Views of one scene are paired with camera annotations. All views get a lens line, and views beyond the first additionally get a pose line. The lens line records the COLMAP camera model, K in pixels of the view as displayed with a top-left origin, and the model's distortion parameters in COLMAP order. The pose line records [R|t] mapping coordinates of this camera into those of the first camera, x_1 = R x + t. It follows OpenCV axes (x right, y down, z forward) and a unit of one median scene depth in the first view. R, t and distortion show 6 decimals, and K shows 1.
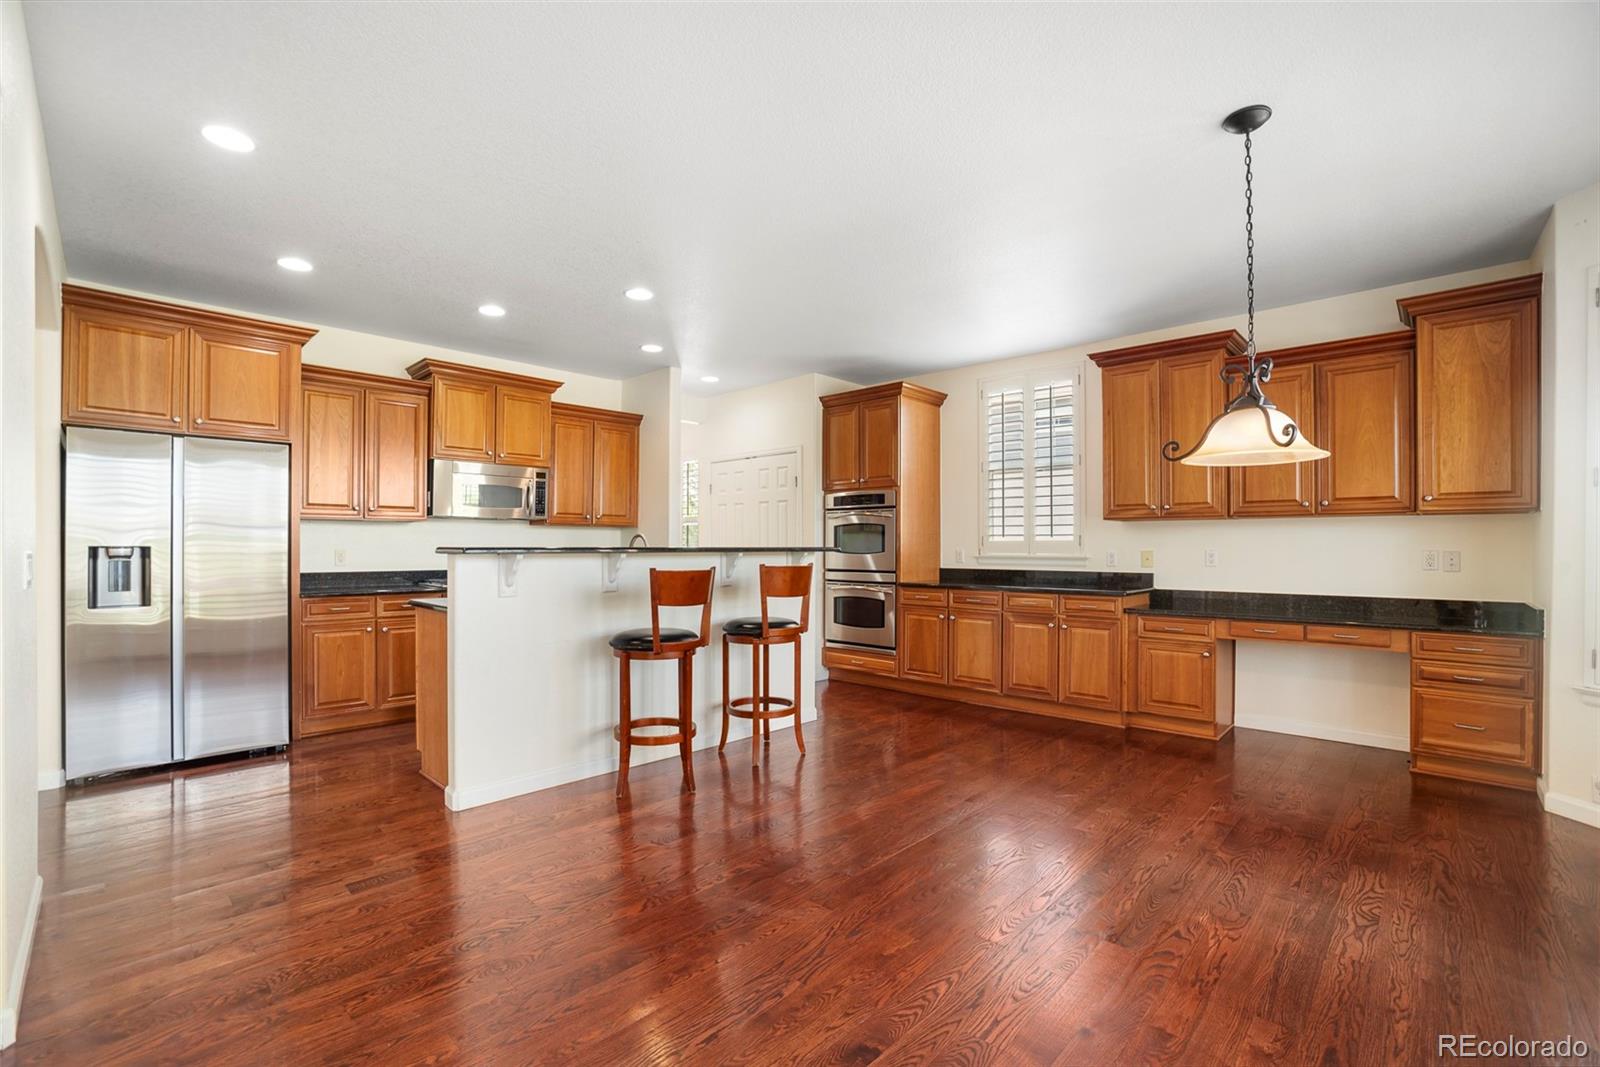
lens RADIAL K [[698.0, 0, 779.2], [0, 698.0, 534.7], [0, 0, 1]] dist [-0.022004, 0.007718]
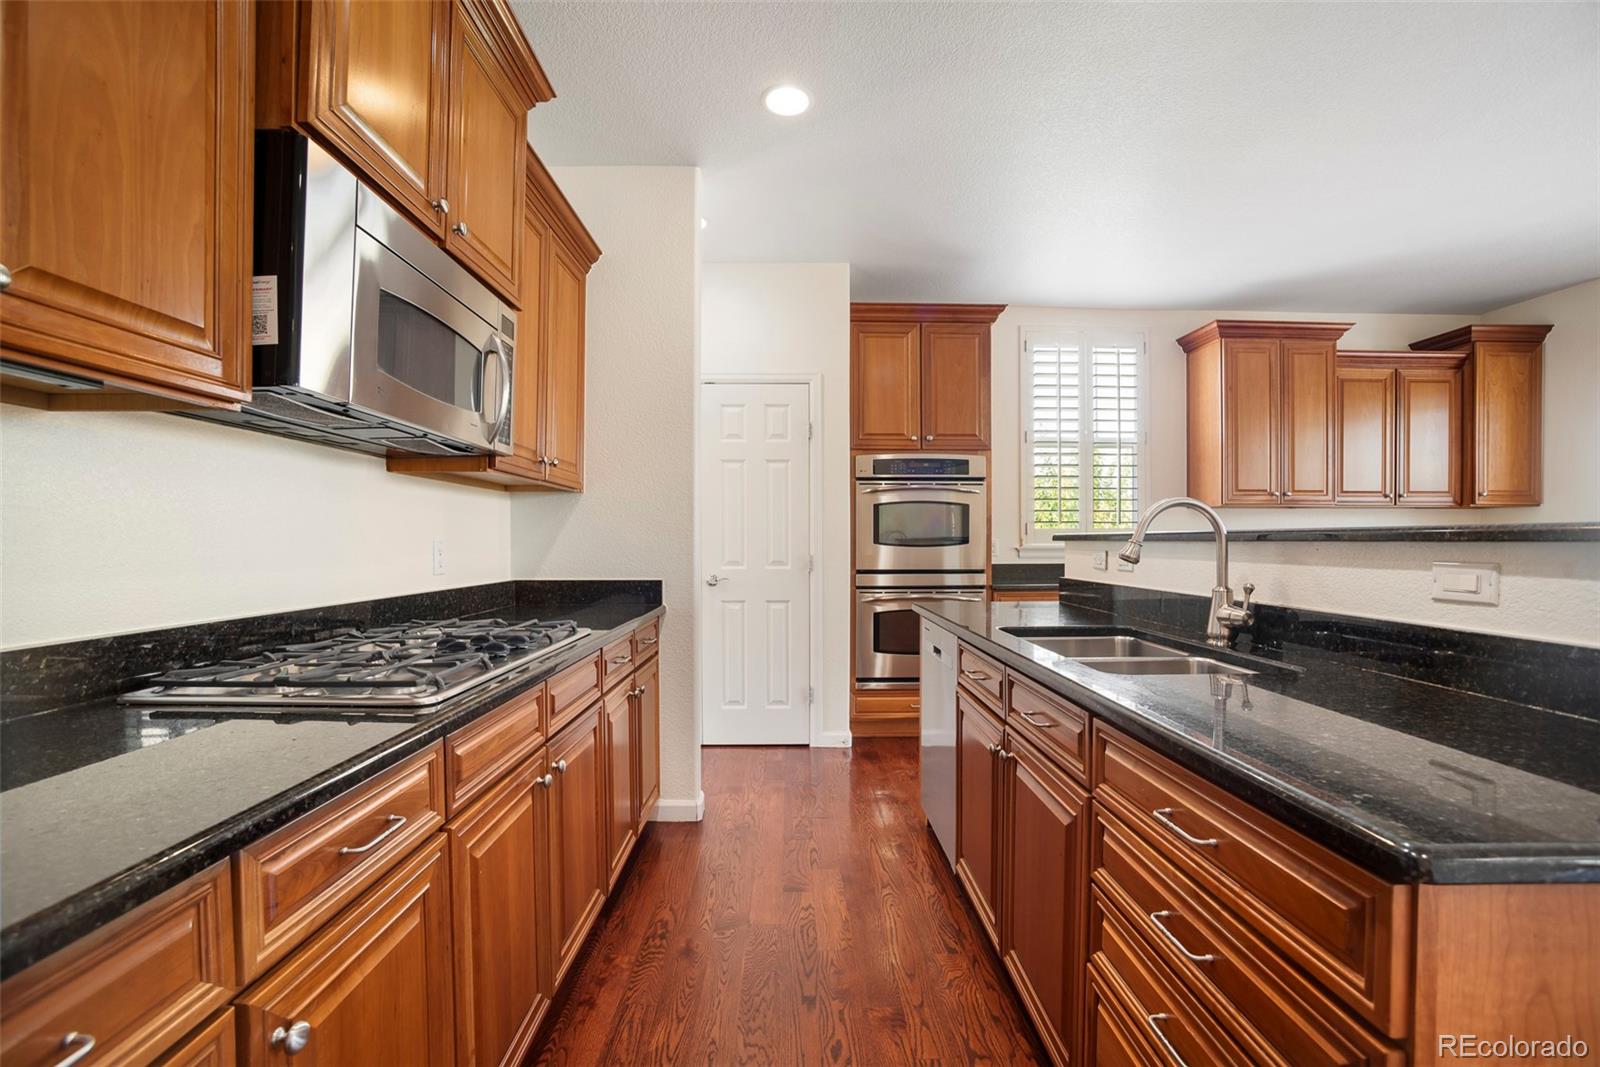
lens RADIAL K [[700.4, 0, 798.9], [0, 700.4, 545.9], [0, 0, 1]] dist [-0.073148, 0.028267]
pose [[0.715124, -0.006304, 0.698969, -0.586164], [-0.008141, 0.999816, 0.017347, 0.021707], [-0.698950, -0.018096, 0.714942, 0.789616]]
